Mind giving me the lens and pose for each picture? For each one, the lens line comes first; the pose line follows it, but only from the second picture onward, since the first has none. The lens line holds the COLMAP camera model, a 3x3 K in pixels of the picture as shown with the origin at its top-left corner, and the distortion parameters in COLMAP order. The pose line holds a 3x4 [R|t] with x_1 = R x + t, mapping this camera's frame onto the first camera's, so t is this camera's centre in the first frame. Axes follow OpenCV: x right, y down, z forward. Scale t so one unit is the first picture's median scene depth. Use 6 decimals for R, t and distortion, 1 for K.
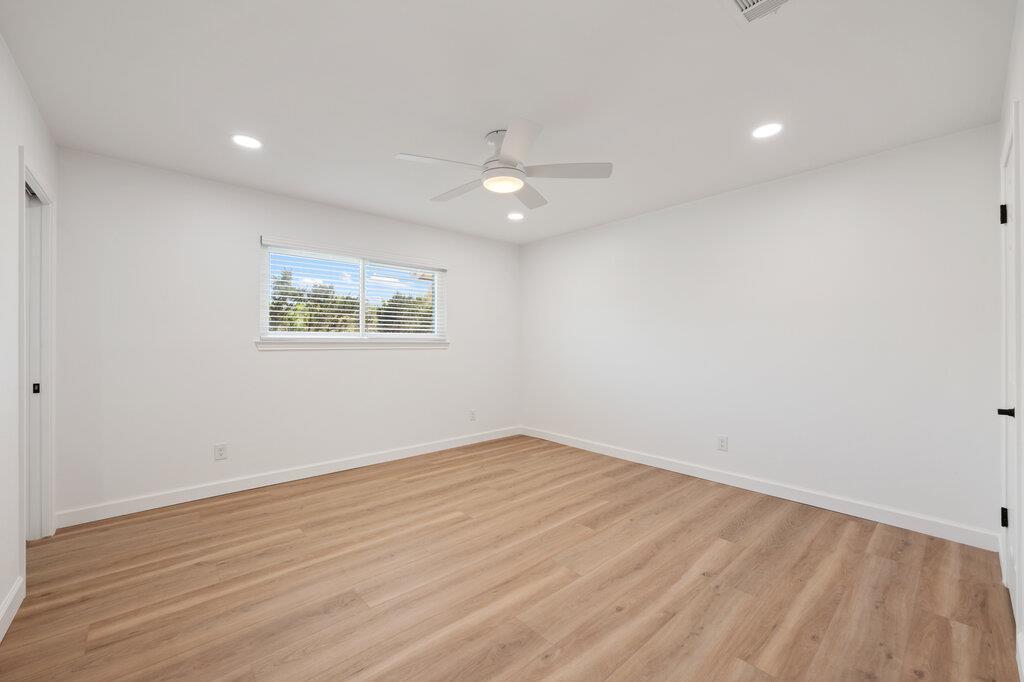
lens RADIAL K [[406.7, 0, 512.4], [0, 406.7, 340.1], [0, 0, 1]] dist [-0.001431, 0.000084]
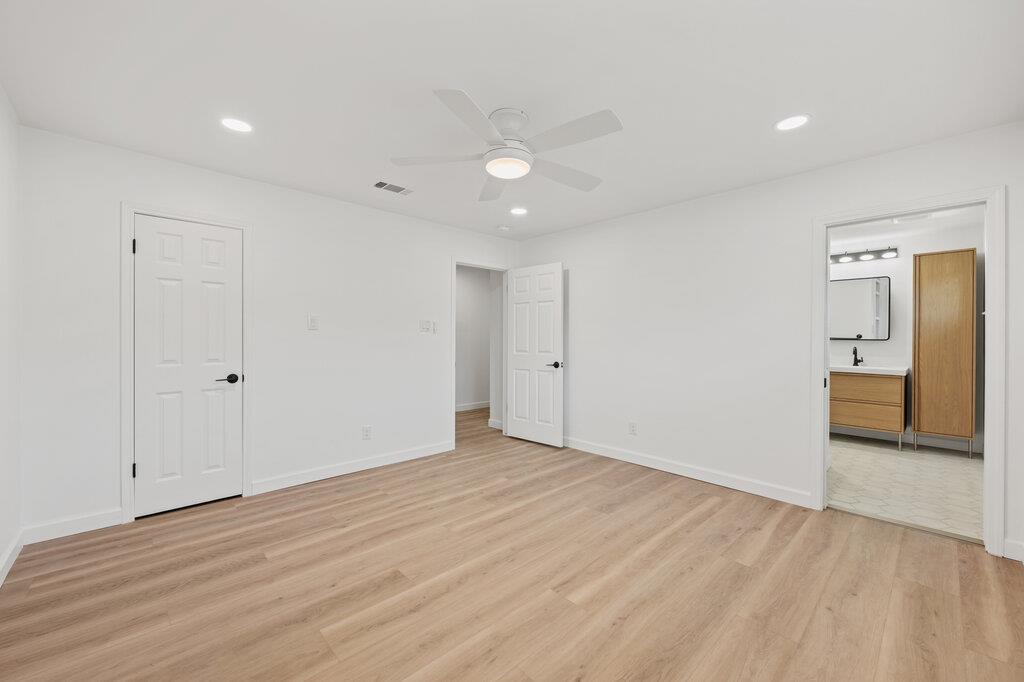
lens RADIAL K [[406.7, 0, 511.6], [0, 406.7, 343.0], [0, 0, 1]] dist [-0.001431, 0.000084]
pose [[-0.999688, -0.005552, -0.024343, -0.010566], [-0.005592, 0.999983, 0.001560, 0.002977], [0.024334, 0.001696, -0.999702, 2.143909]]
